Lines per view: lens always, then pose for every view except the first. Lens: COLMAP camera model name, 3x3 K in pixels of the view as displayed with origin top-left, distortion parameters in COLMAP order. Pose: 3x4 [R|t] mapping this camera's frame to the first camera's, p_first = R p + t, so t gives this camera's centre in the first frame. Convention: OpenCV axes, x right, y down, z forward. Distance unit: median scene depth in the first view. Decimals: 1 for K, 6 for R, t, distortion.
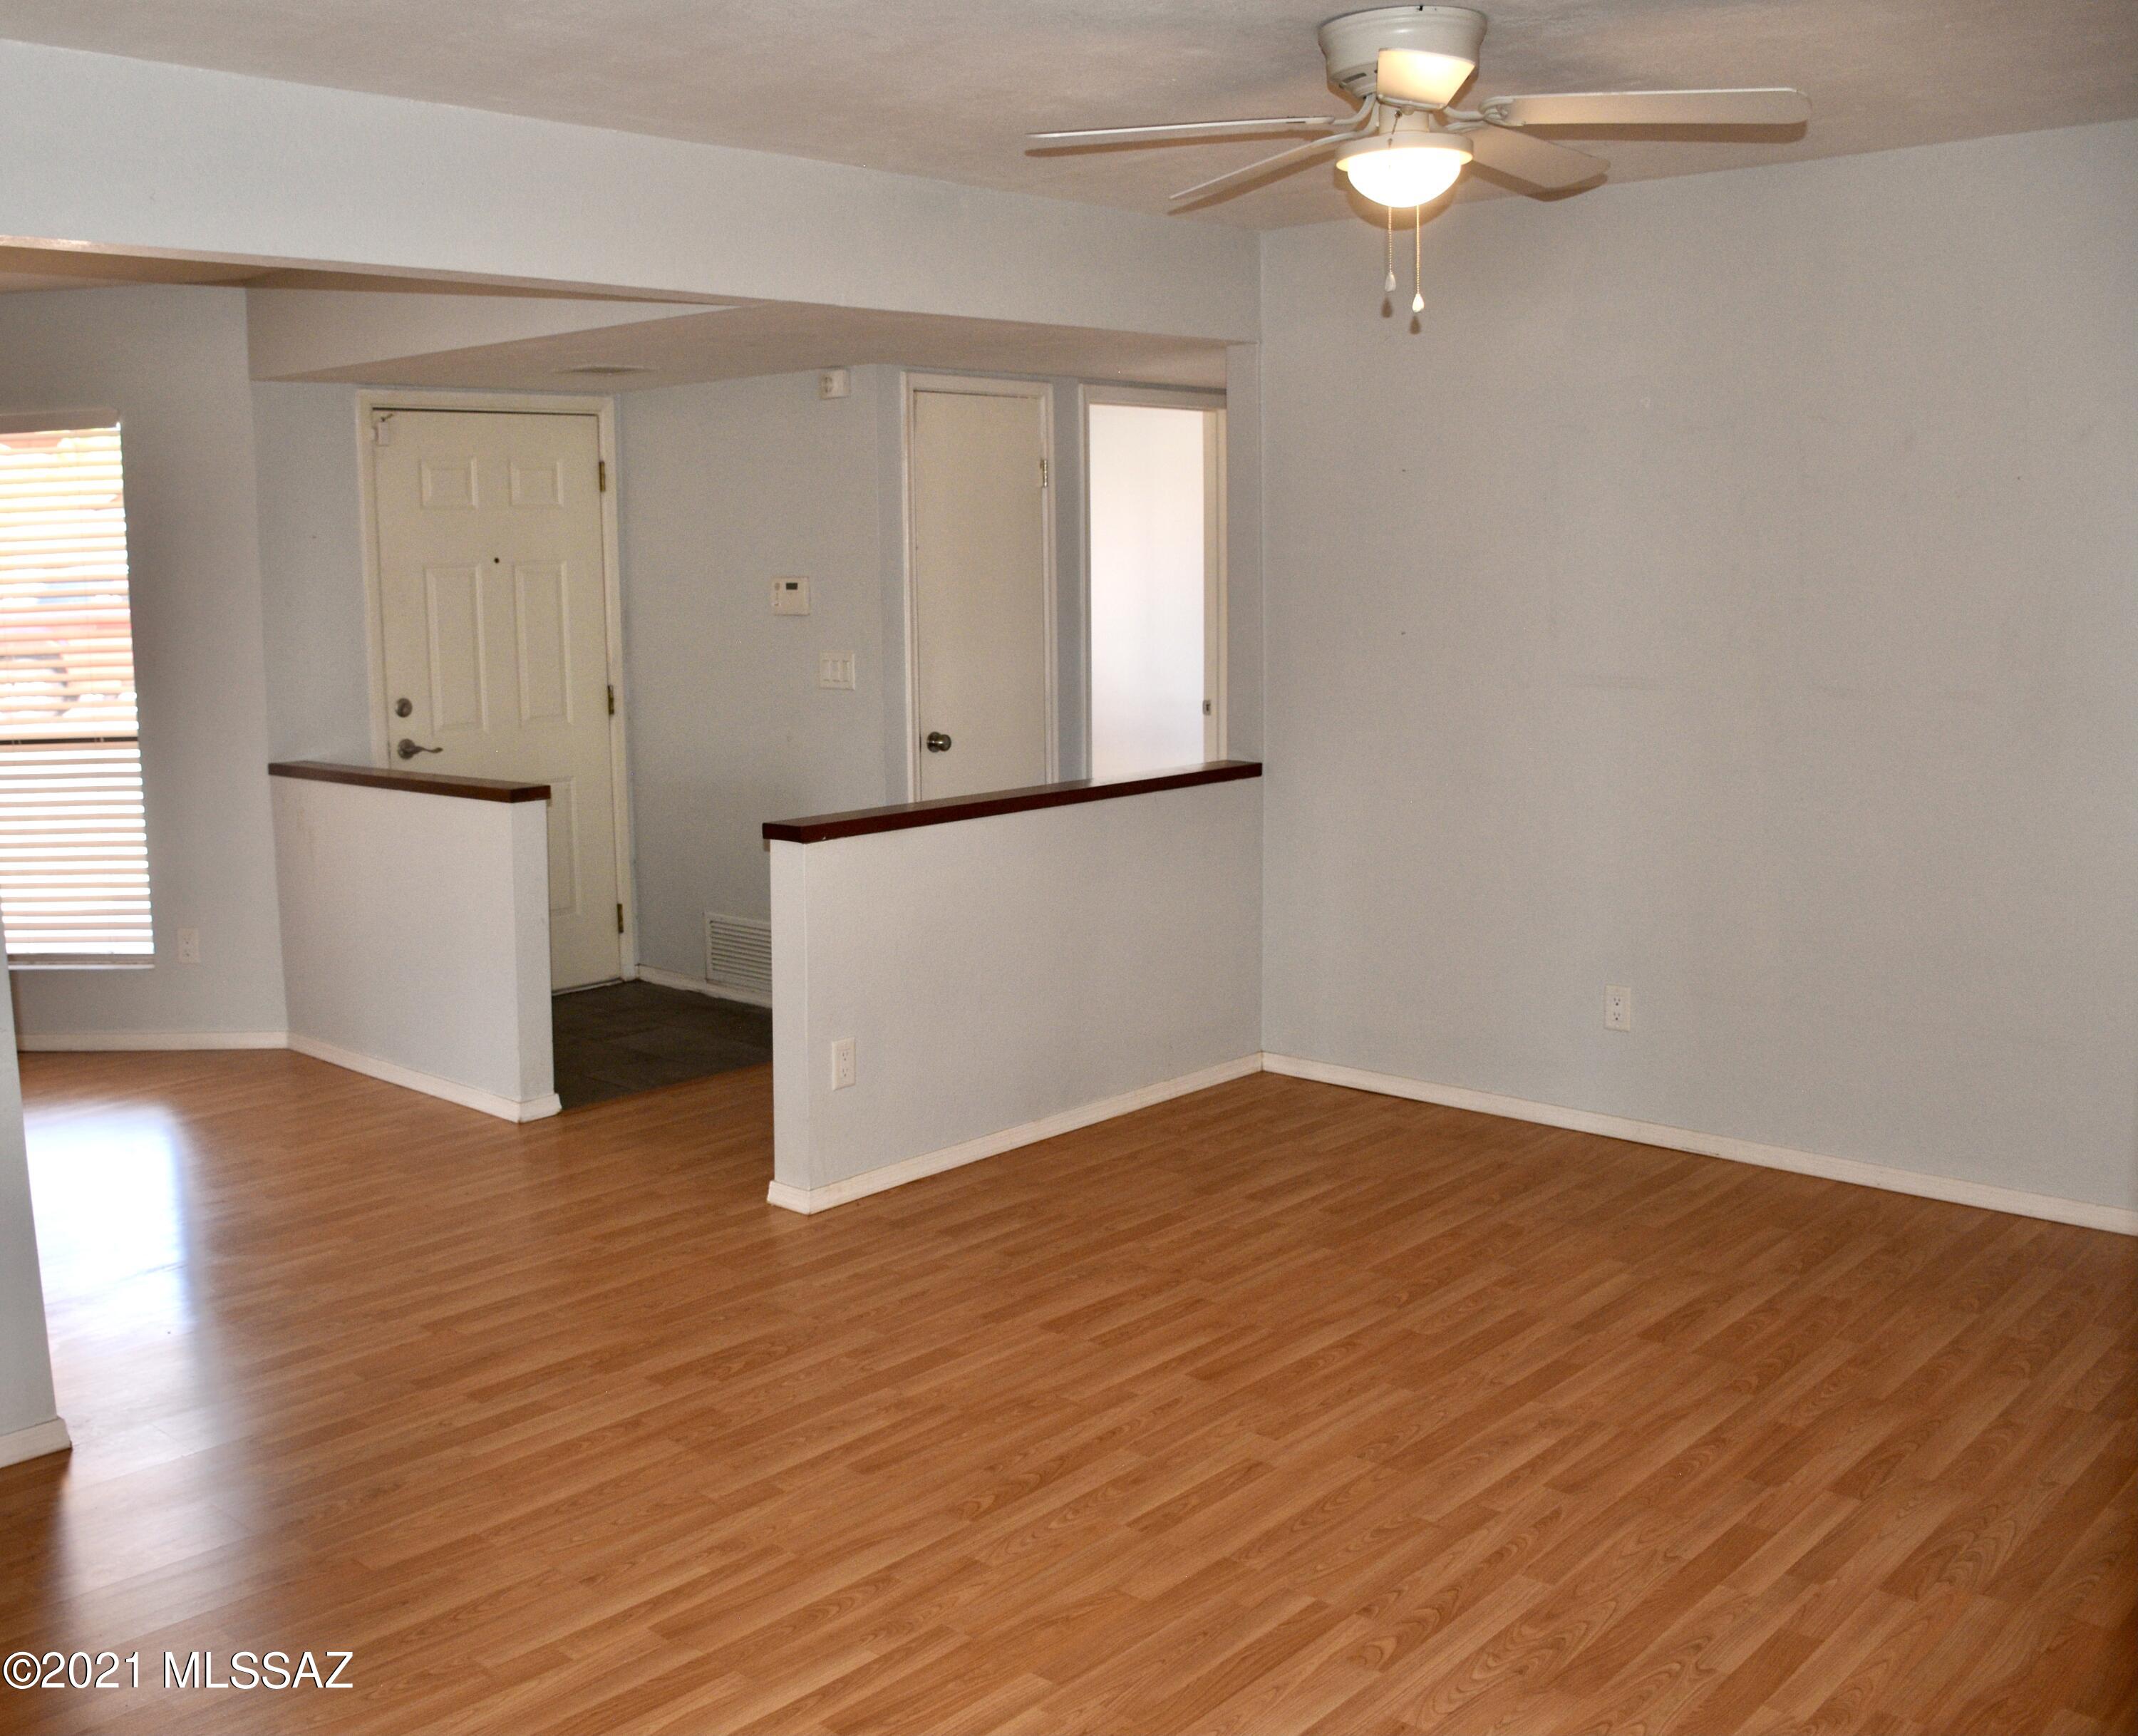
lens RADIAL K [[2076.4, 0, 891.1], [0, 2076.4, 864.8], [0, 0, 1]] dist [-0.150812, 0.096315]
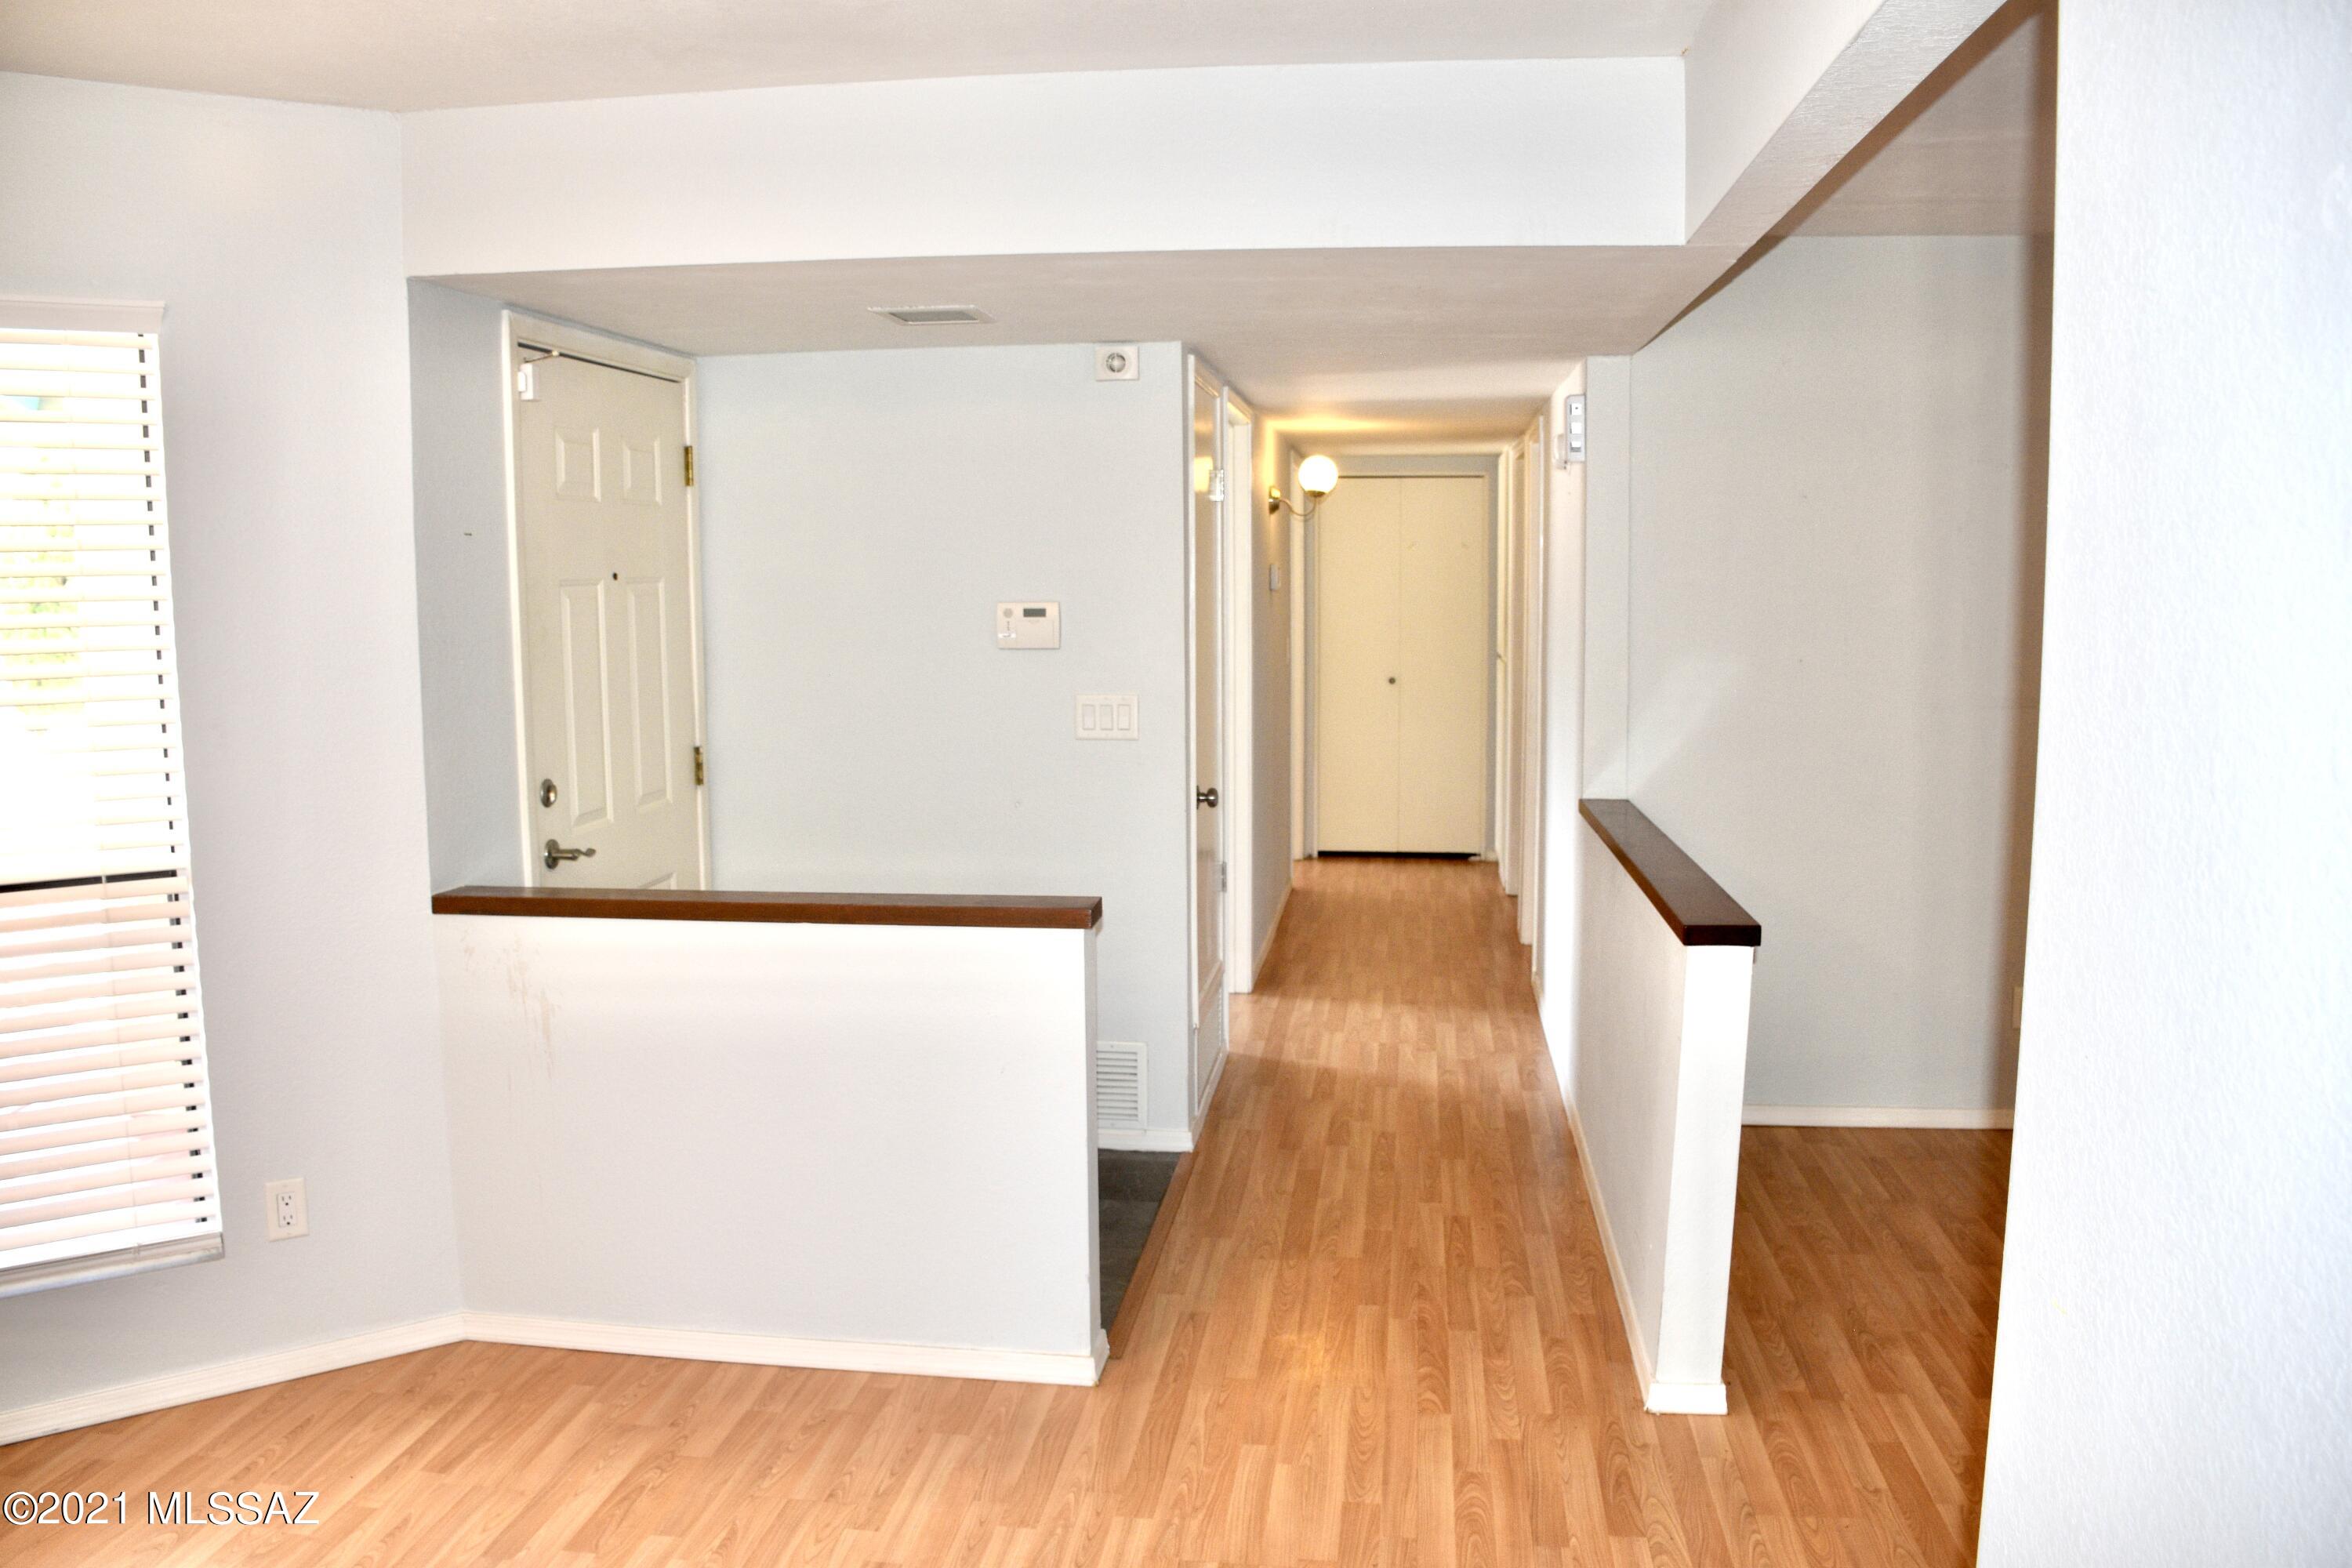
lens RADIAL K [[1826.7, 0, 1176.0], [0, 1826.7, 784.0], [0, 0, 1]] dist [-0.148903, 0.096184]
pose [[0.790746, -0.056757, 0.609508, -0.736677], [0.078644, 0.996860, -0.009203, -0.098513], [-0.607072, 0.055212, 0.792727, 0.701307]]
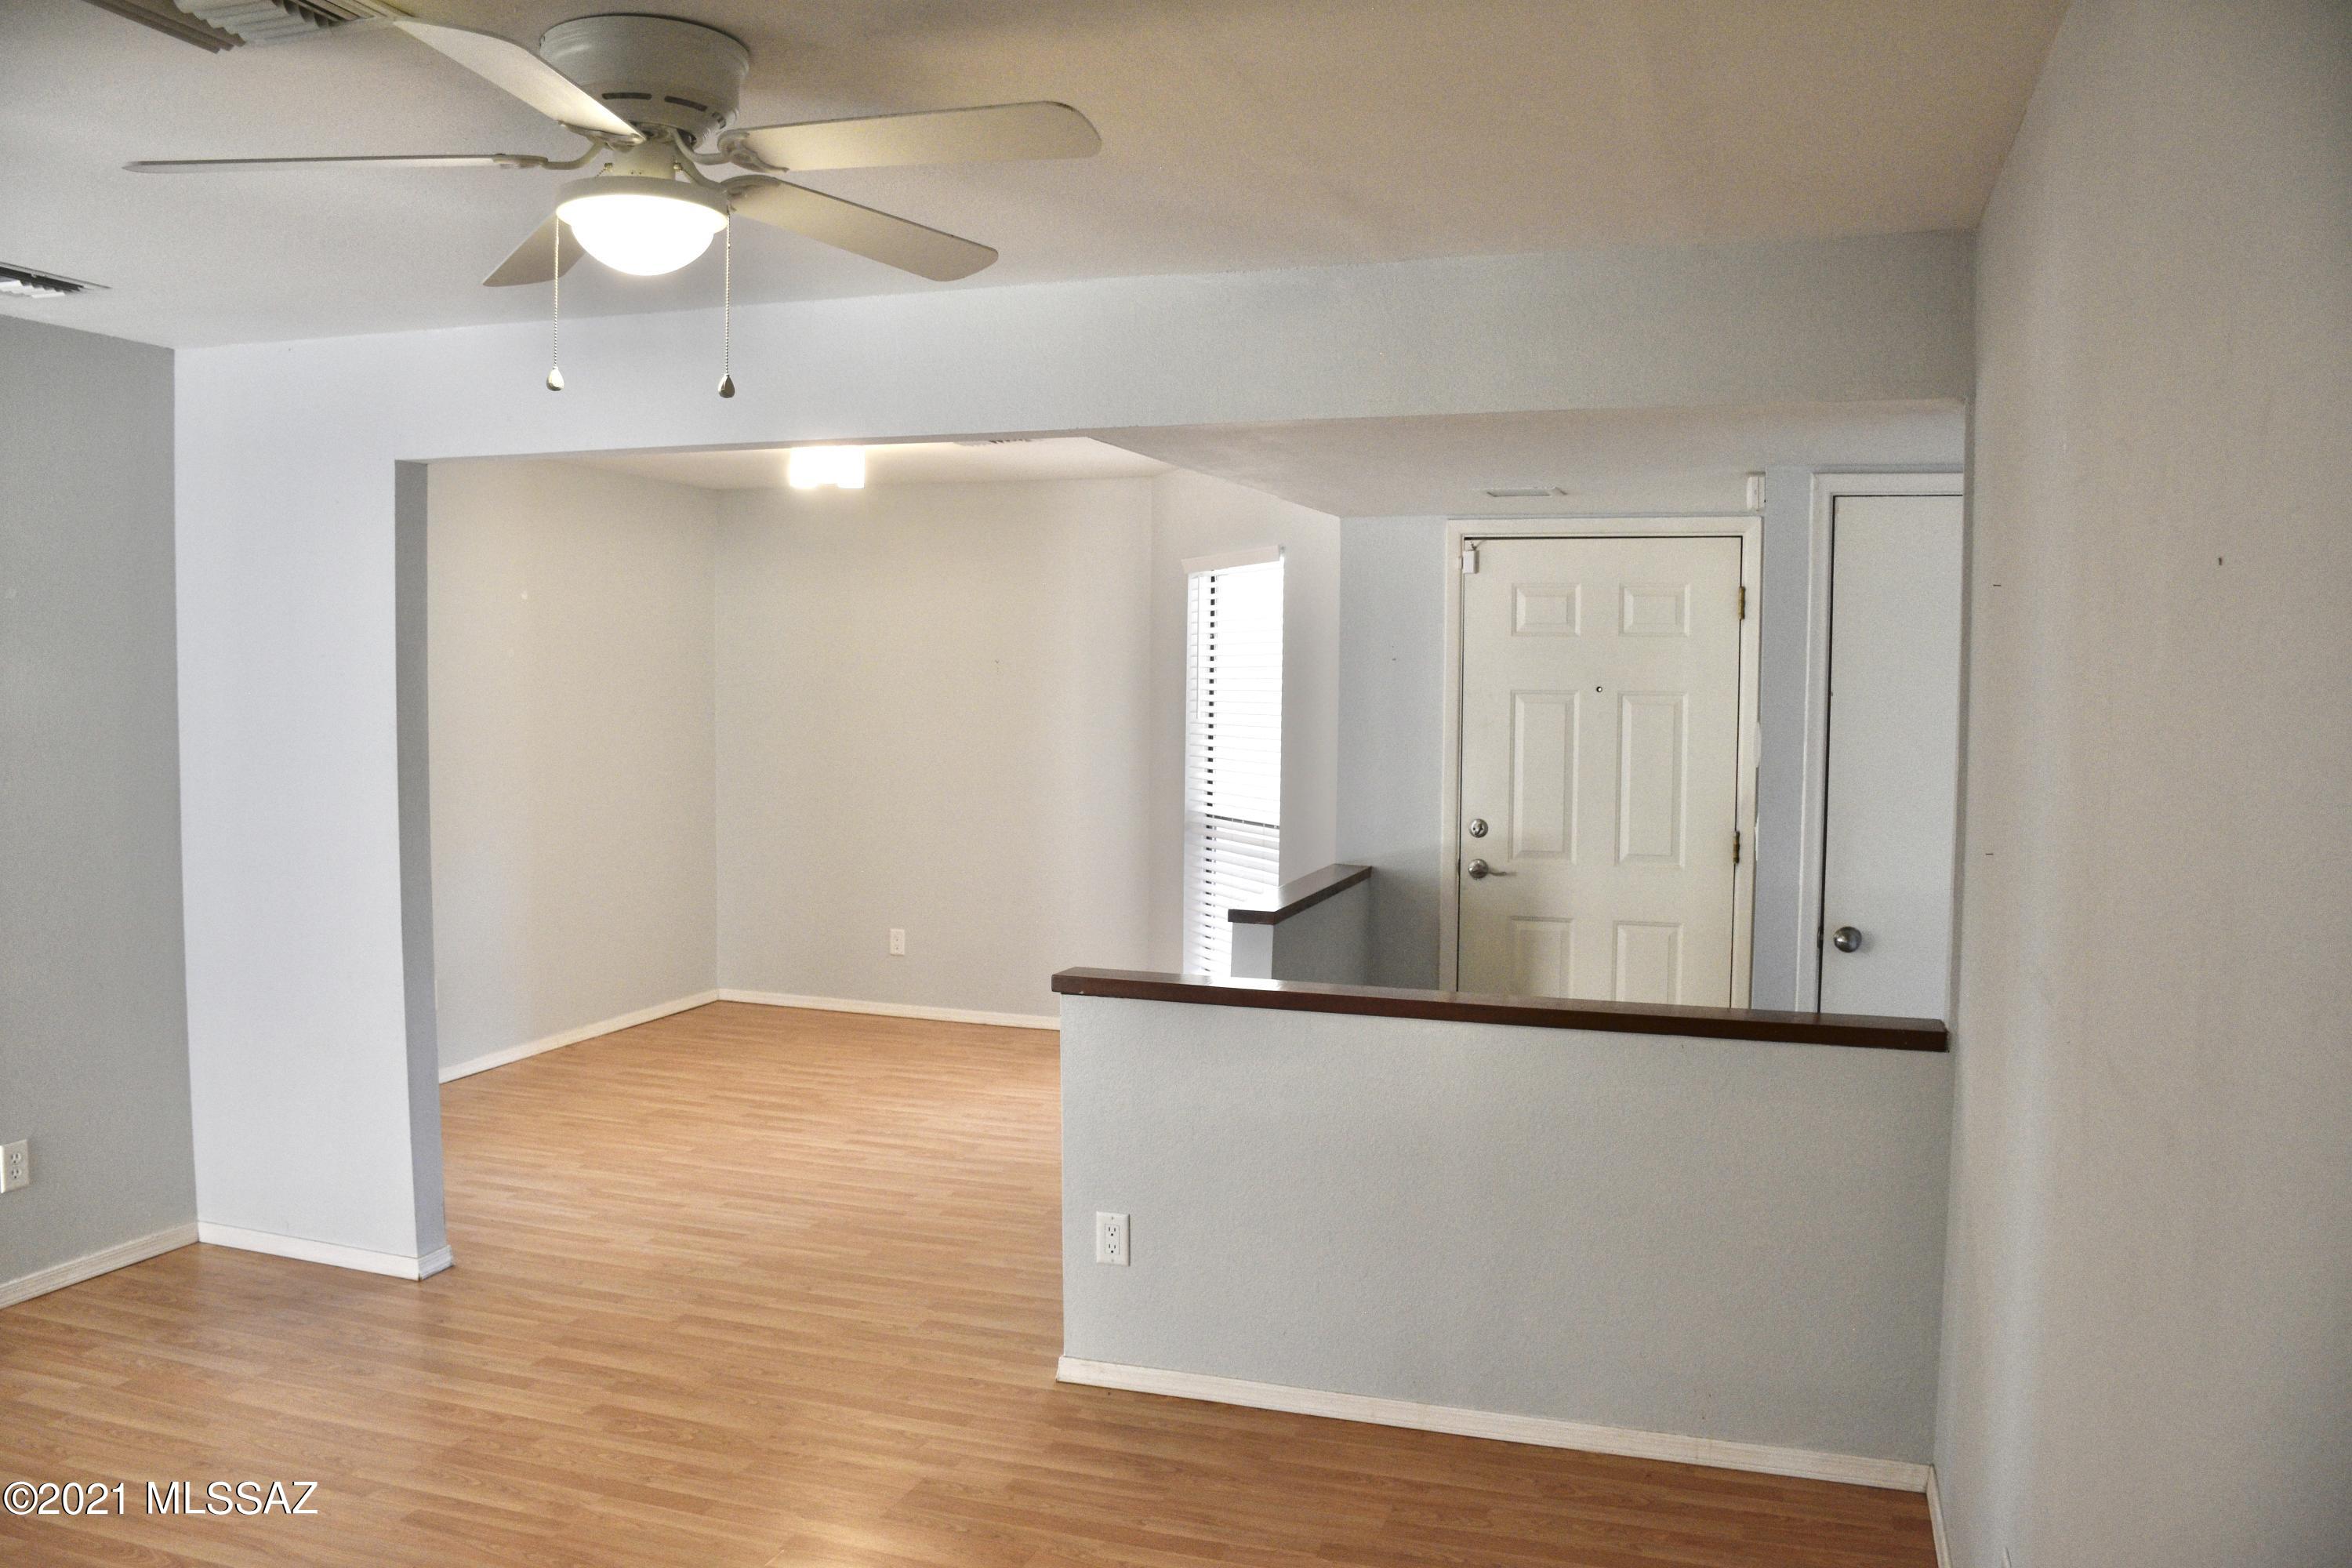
lens RADIAL K [[1826.7, 0, 1176.0], [0, 1826.7, 784.0], [0, 0, 1]] dist [-0.148903, 0.096184]
pose [[0.448783, 0.077144, -0.890305, 0.850375], [-0.152041, 0.988333, 0.008998, -0.142281], [0.880612, 0.131325, 0.455276, 0.773963]]
